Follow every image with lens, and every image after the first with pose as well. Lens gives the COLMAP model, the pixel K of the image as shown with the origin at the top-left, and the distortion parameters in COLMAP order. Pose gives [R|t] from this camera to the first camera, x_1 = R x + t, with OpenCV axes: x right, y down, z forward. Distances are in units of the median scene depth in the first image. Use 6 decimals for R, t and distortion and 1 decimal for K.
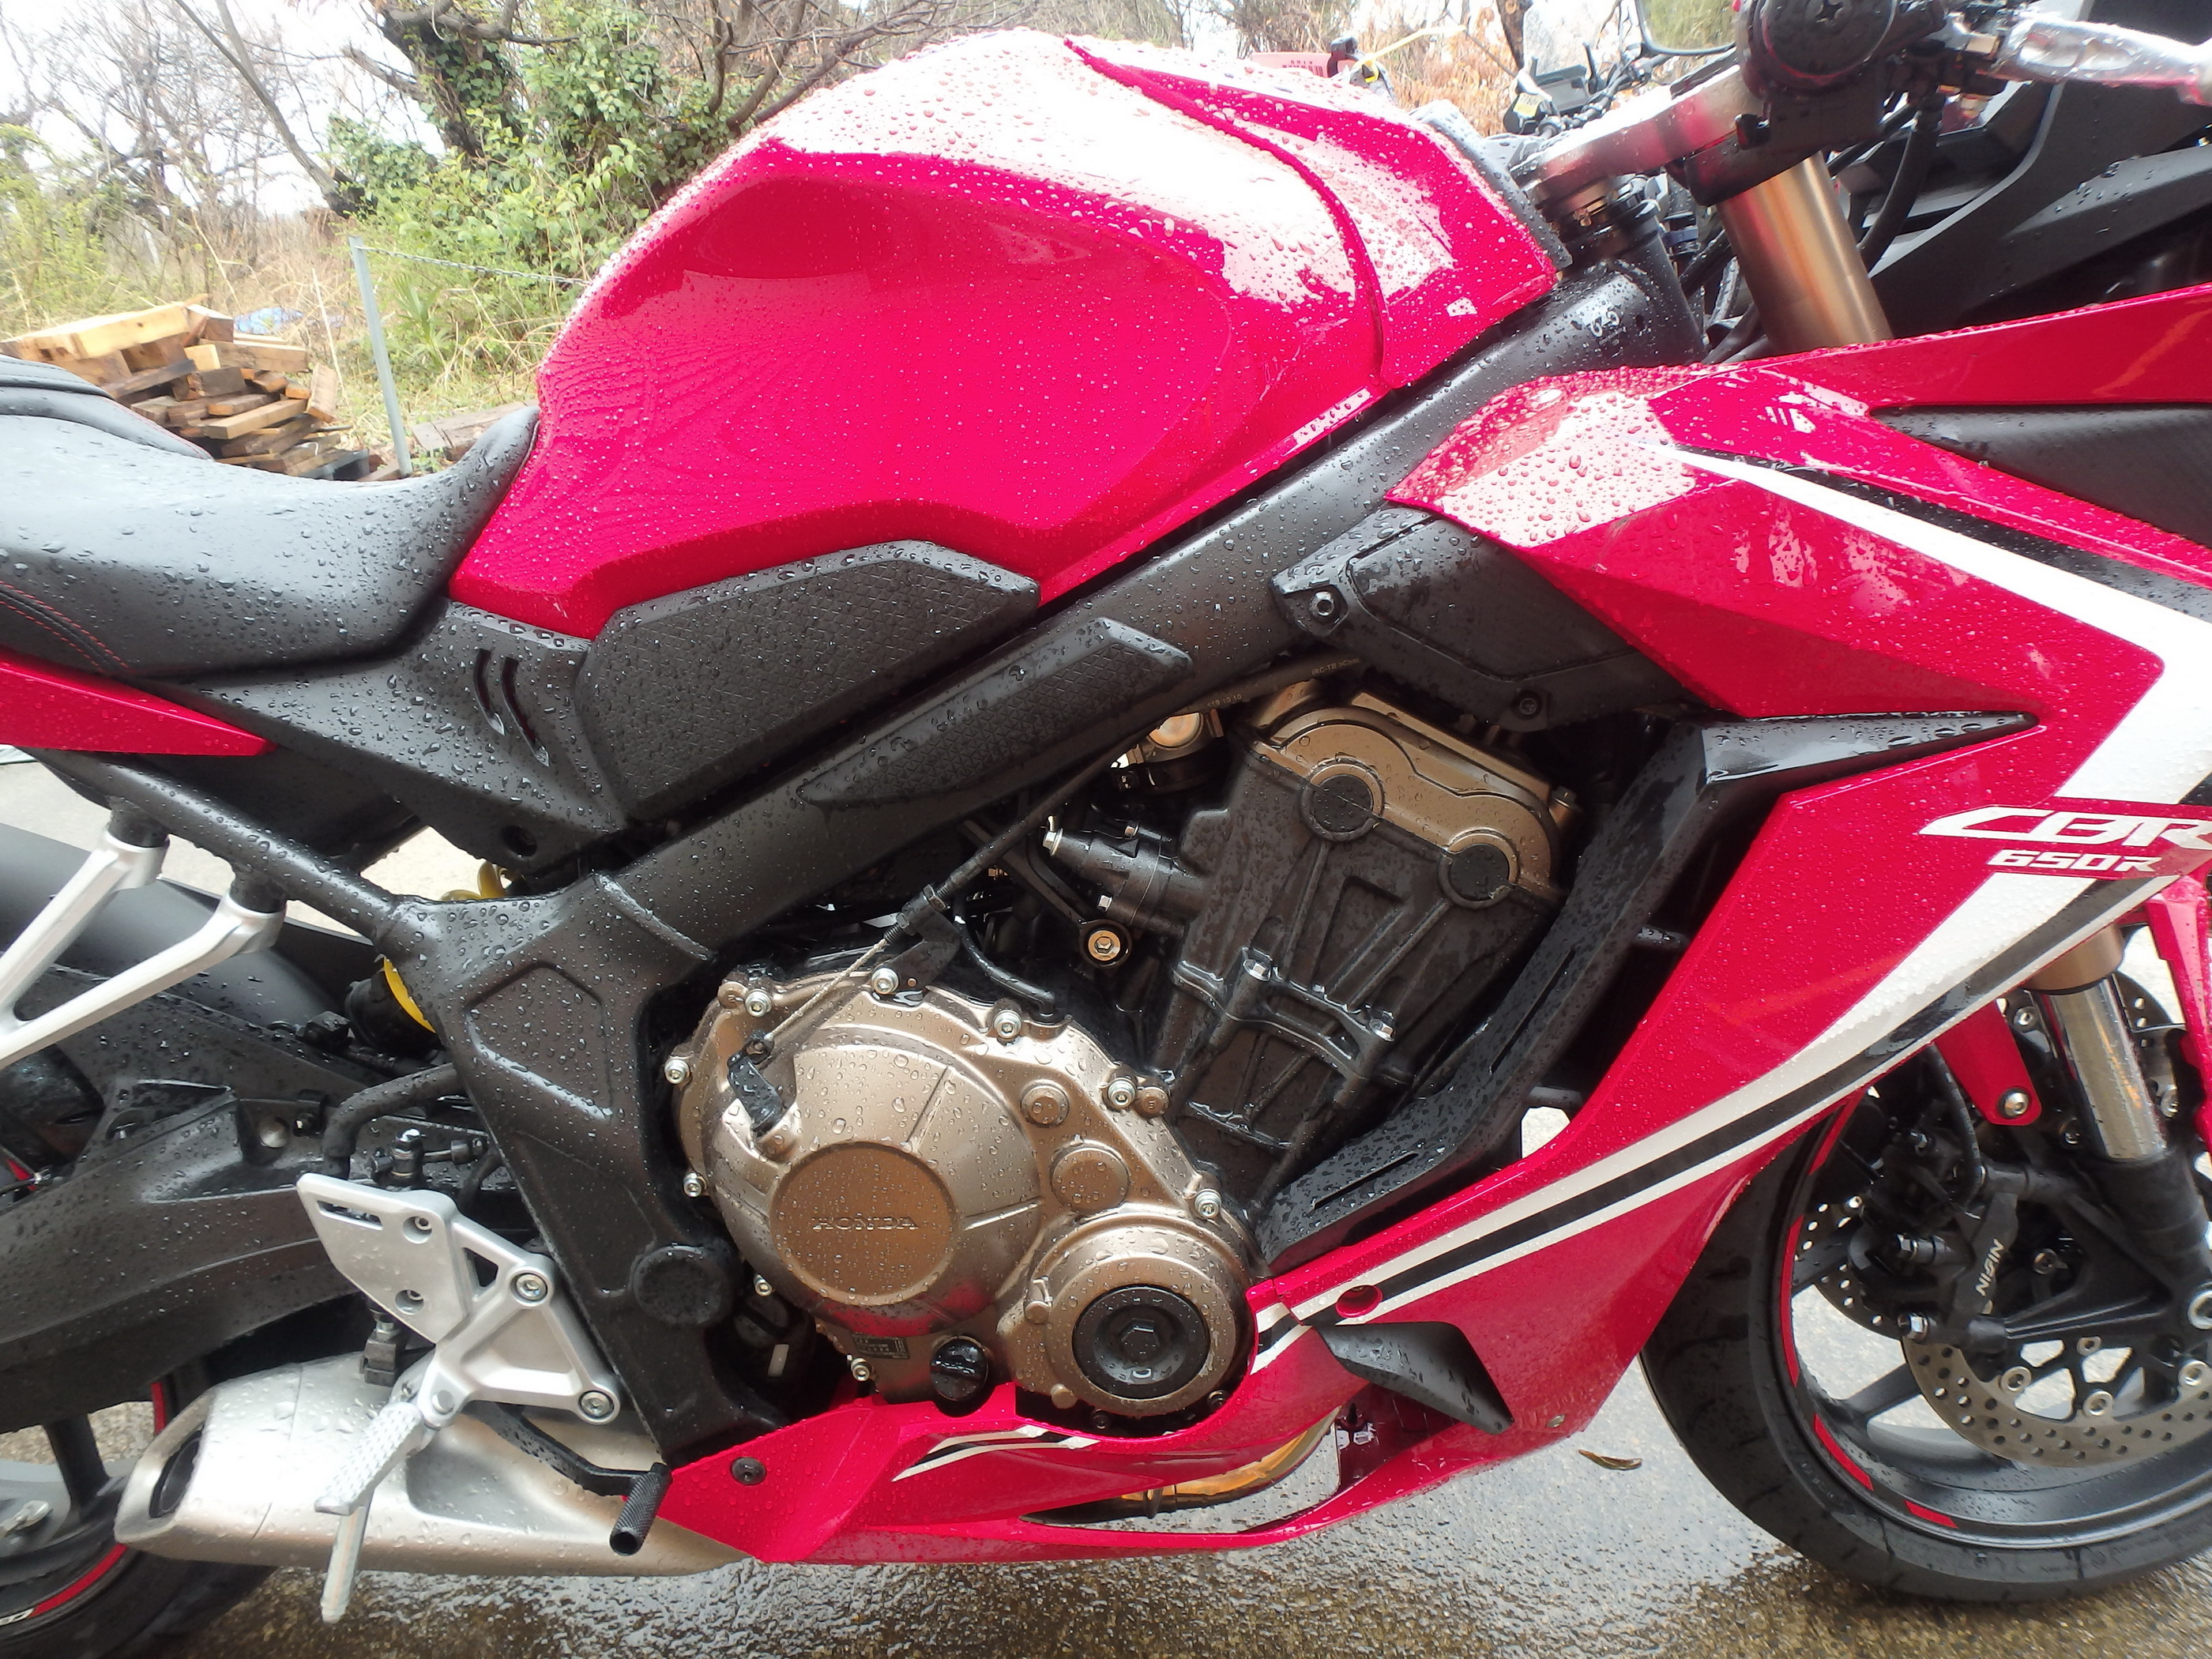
lens RADIAL K [[1349.5, 0, 1096.8], [0, 1349.5, 807.3], [0, 0, 1]] dist [-0.056529, 0.021685]
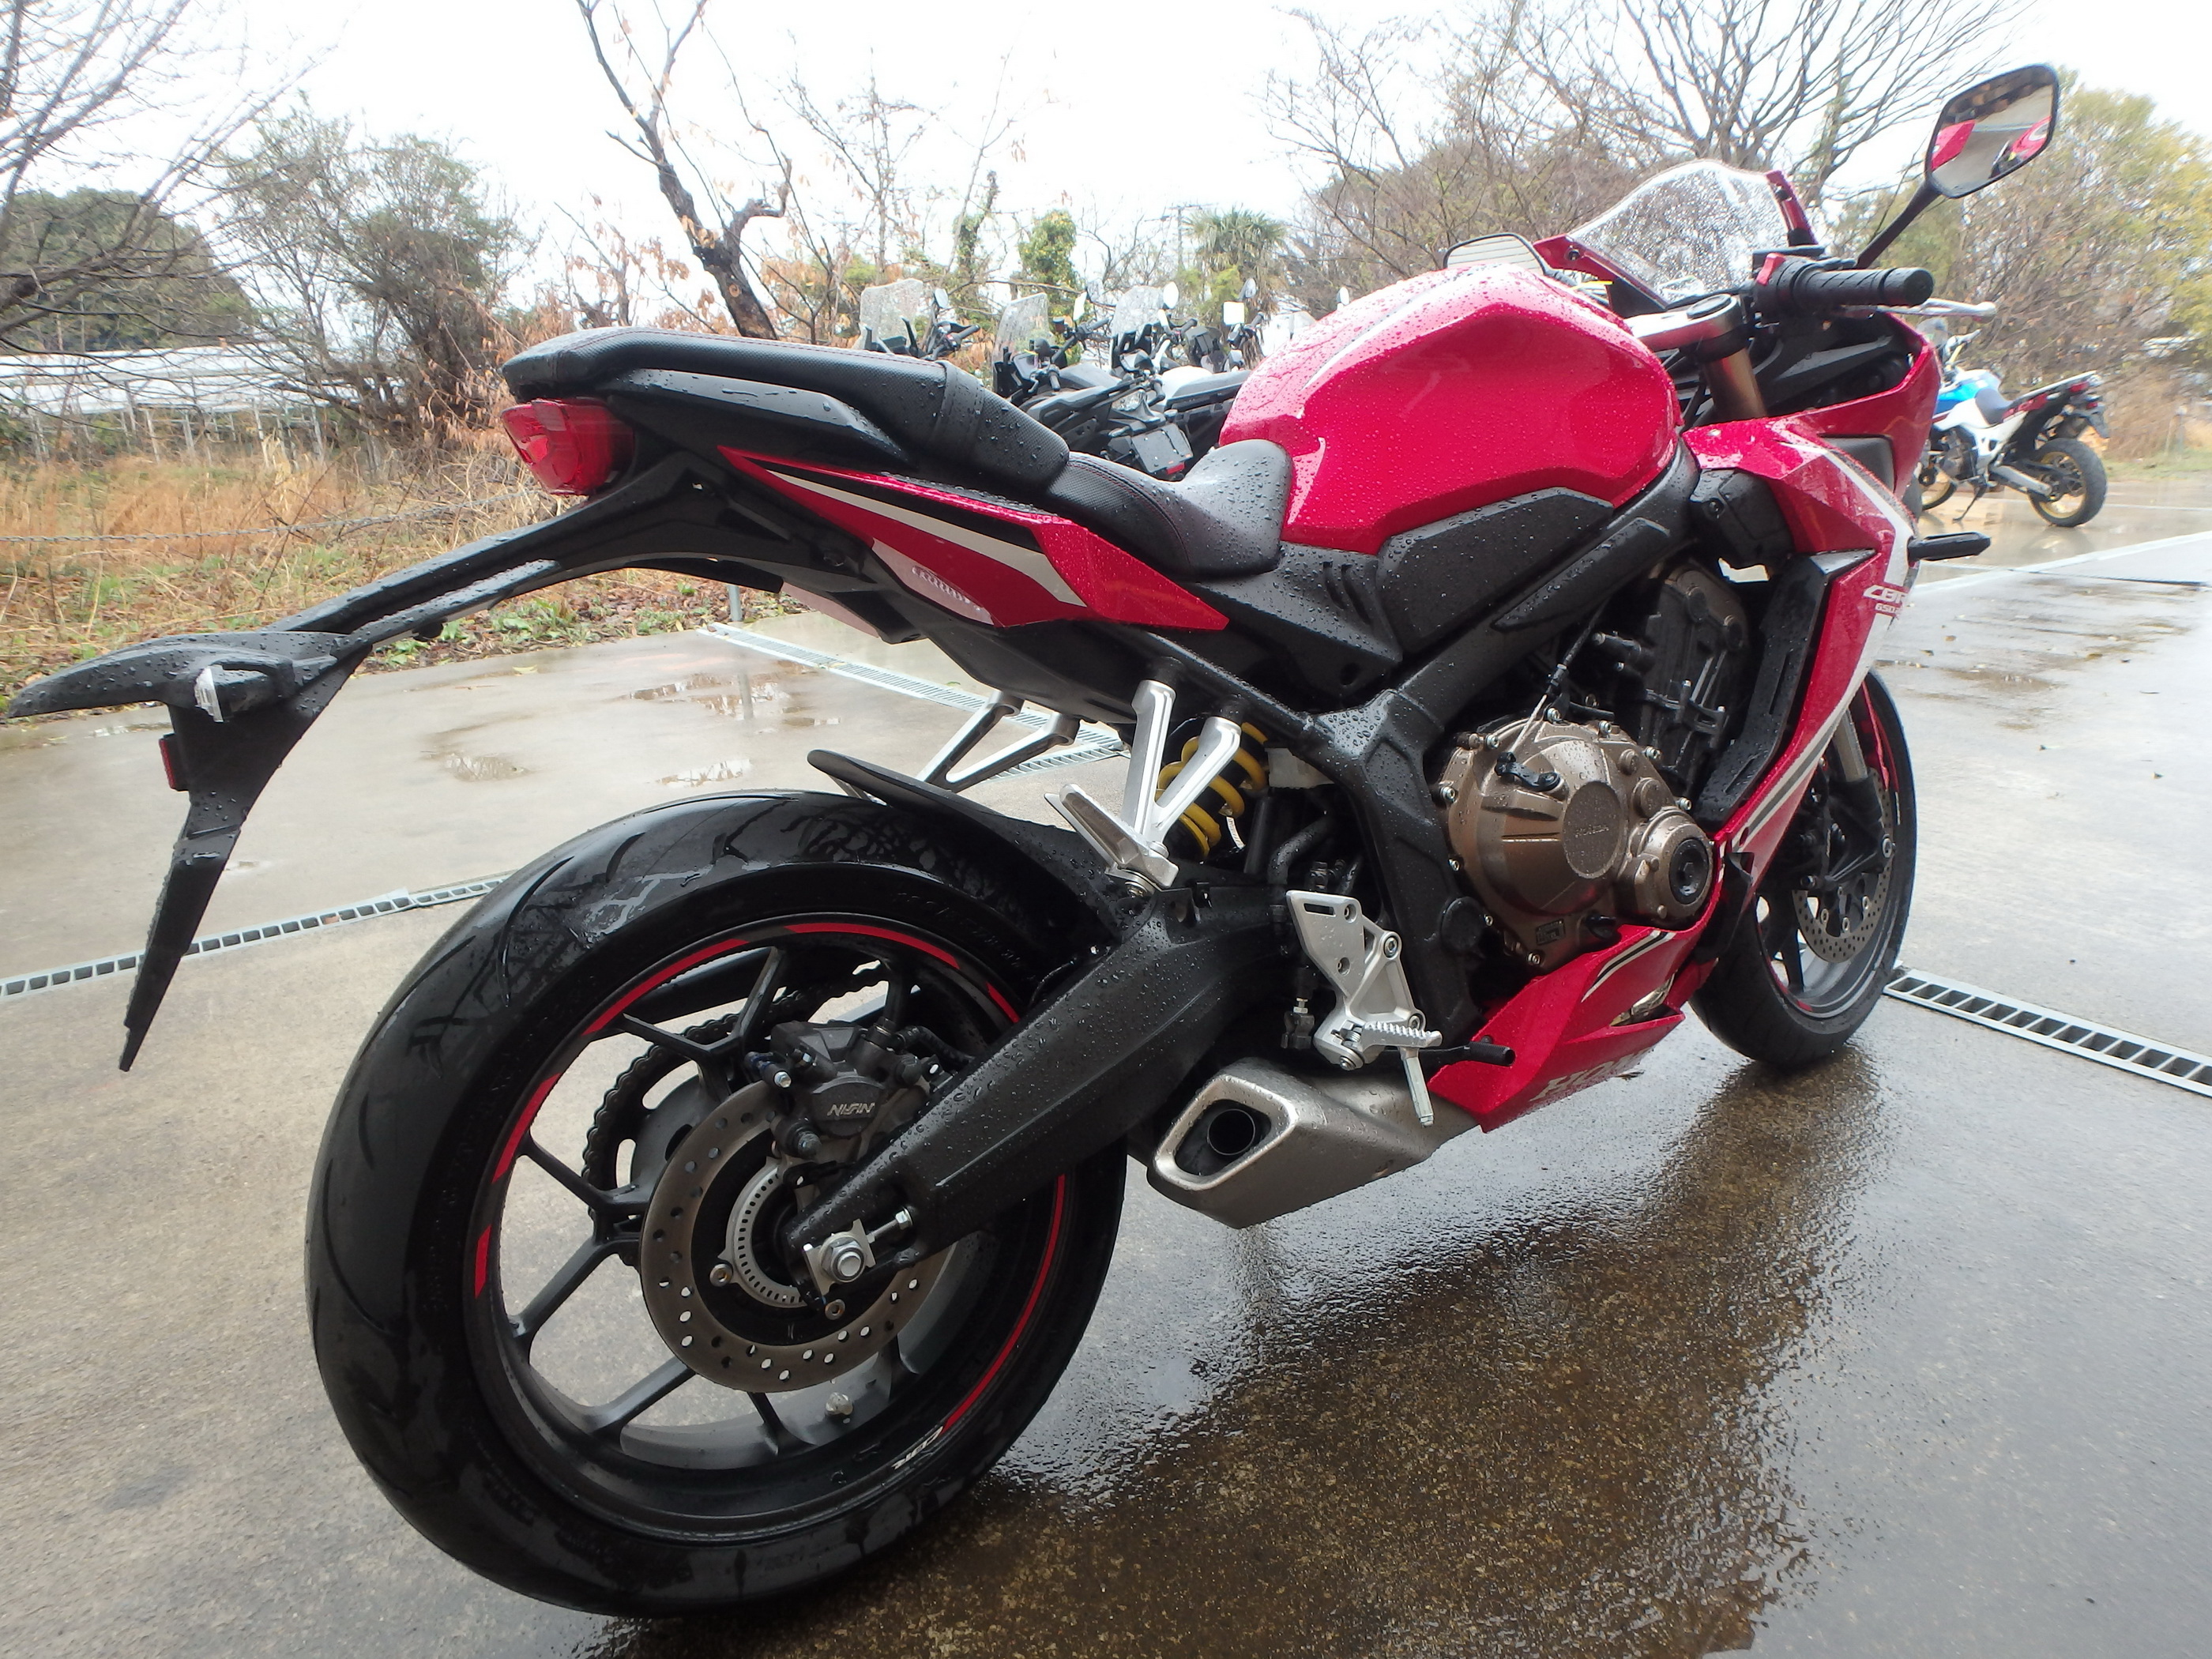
lens RADIAL K [[1334.7, 0, 1106.0], [0, 1334.7, 829.5], [0, 0, 1]] dist [-0.053732, 0.001804]
pose [[0.841151, -0.129925, 0.524962, -1.662900], [0.210550, 0.972798, -0.096604, 0.327499], [-0.498131, 0.191789, 0.845626, -0.250248]]
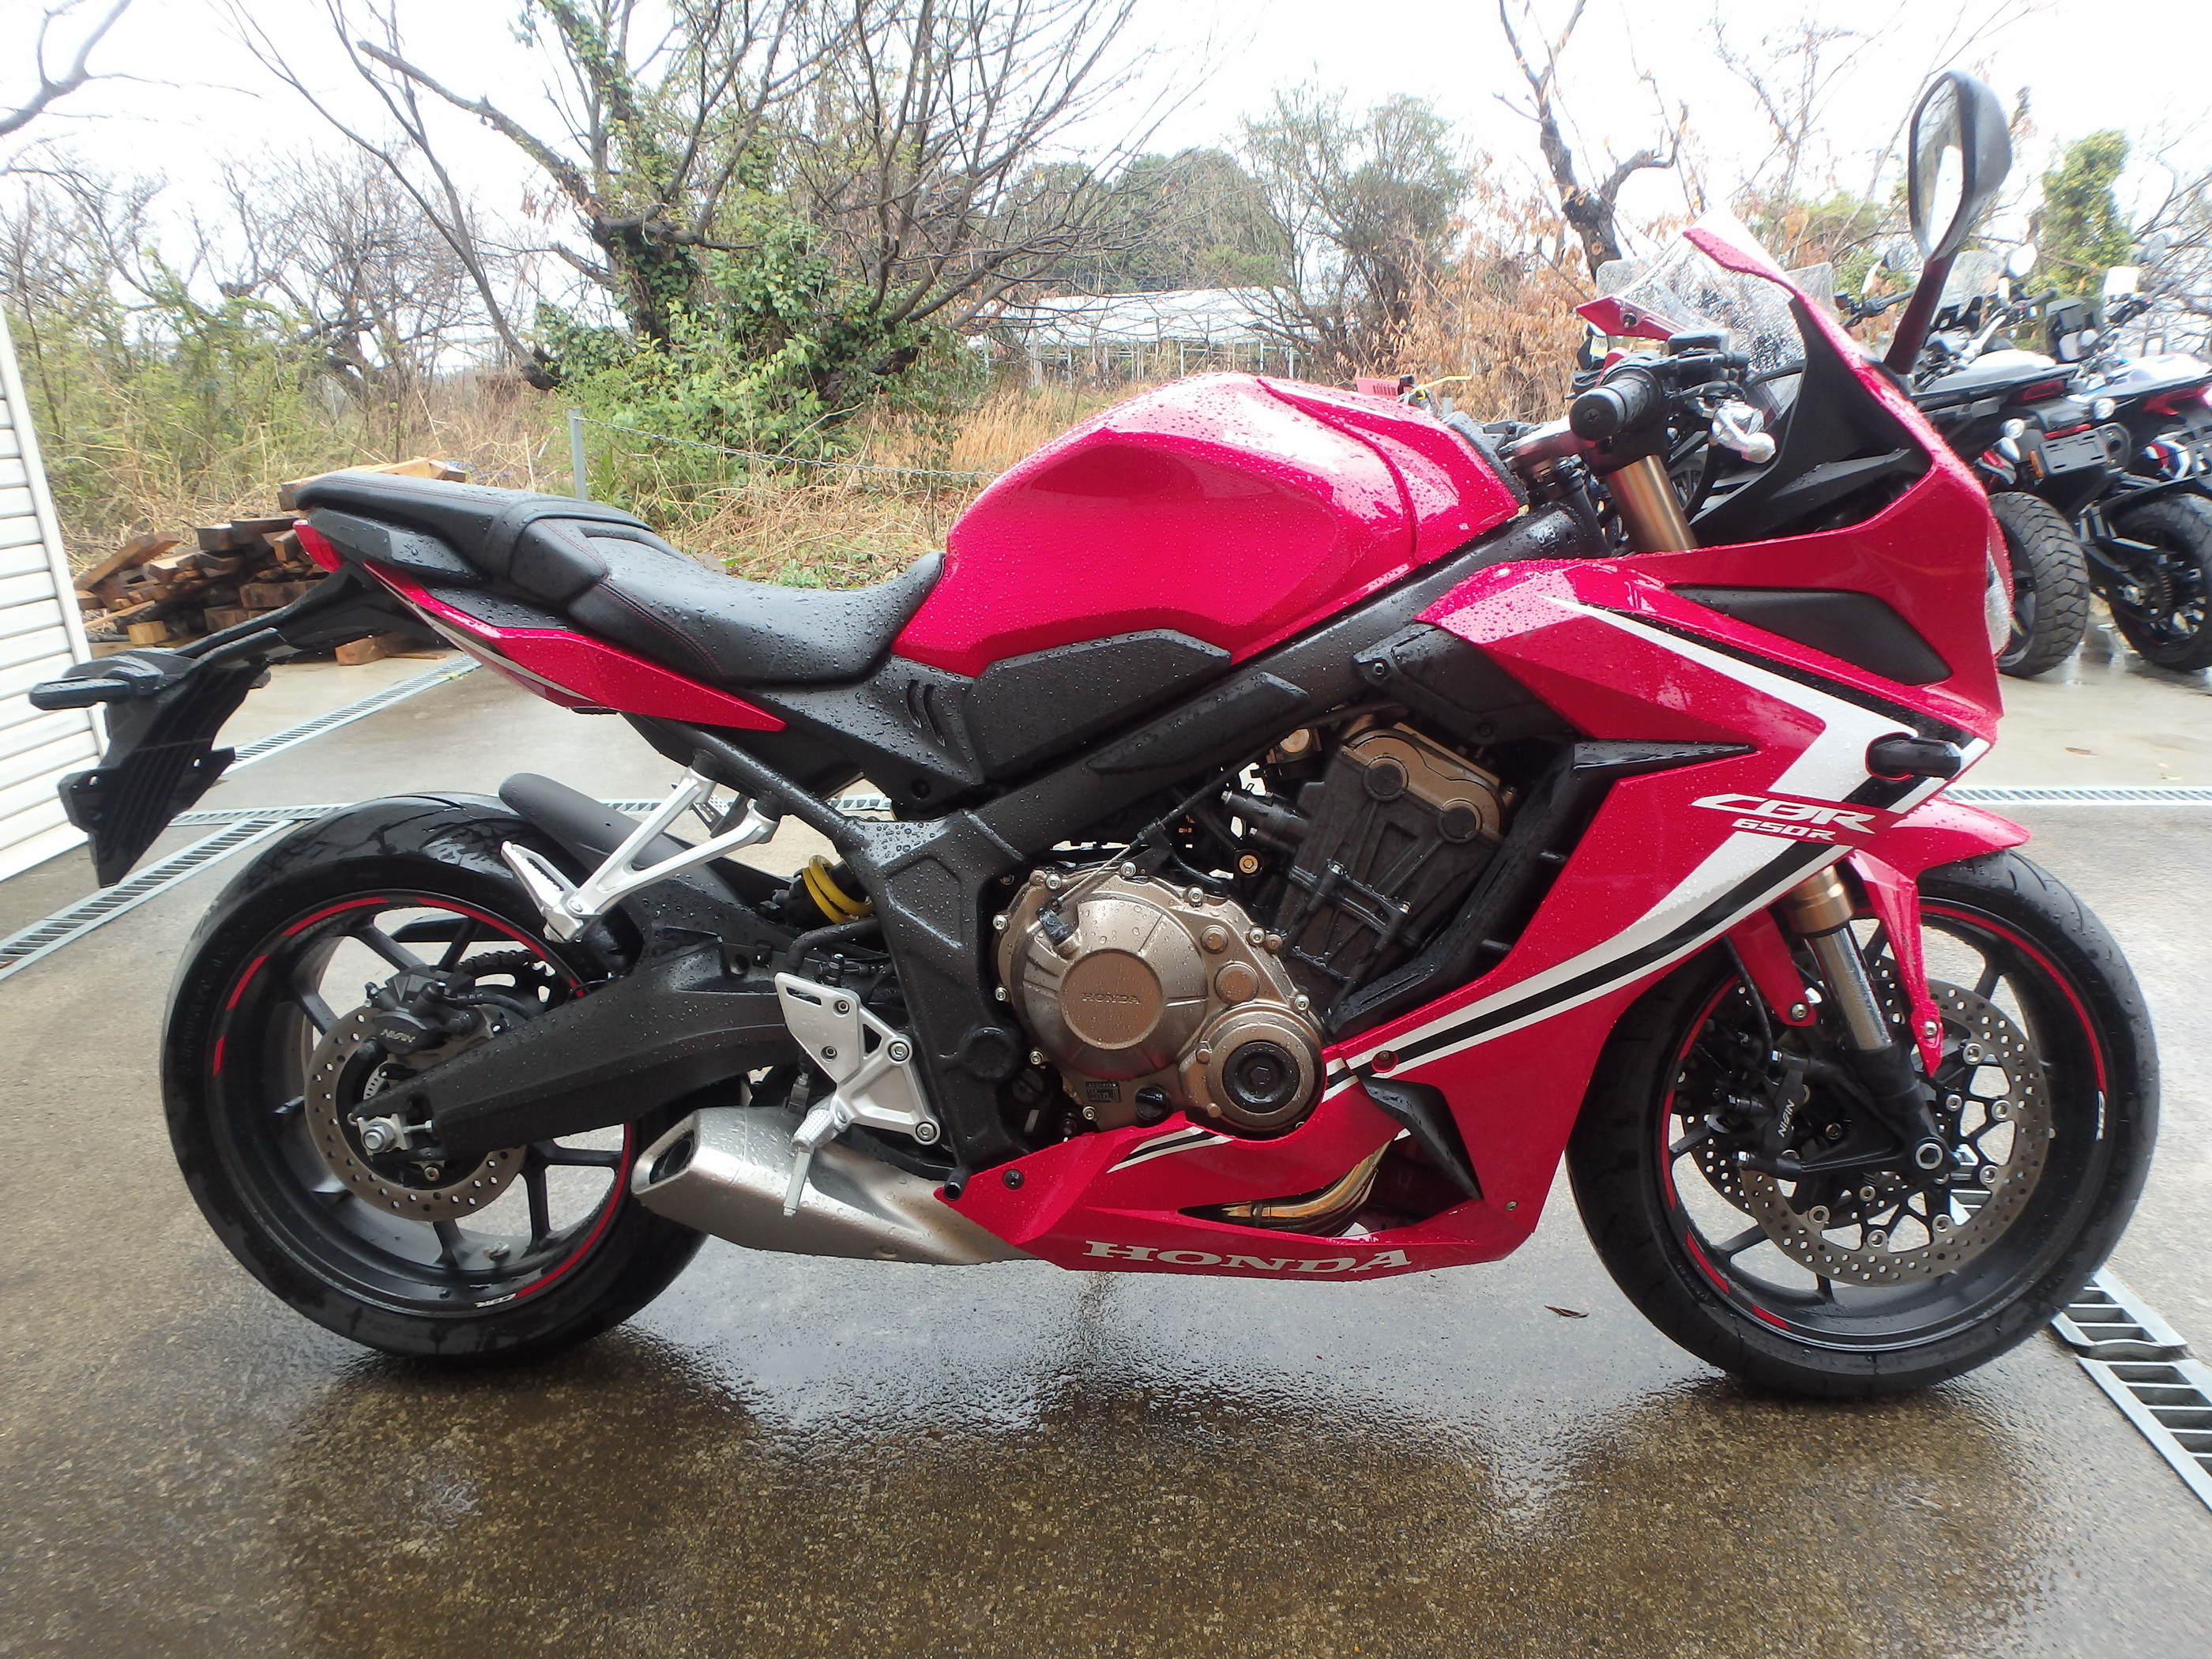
lens RADIAL K [[1334.7, 0, 1106.0], [0, 1334.7, 829.5], [0, 0, 1]] dist [-0.053732, 0.001804]
pose [[0.996775, 0.058851, -0.054554, -0.090047], [-0.064499, 0.992022, -0.108319, 0.262782], [0.047744, 0.111488, 0.992618, -0.762407]]
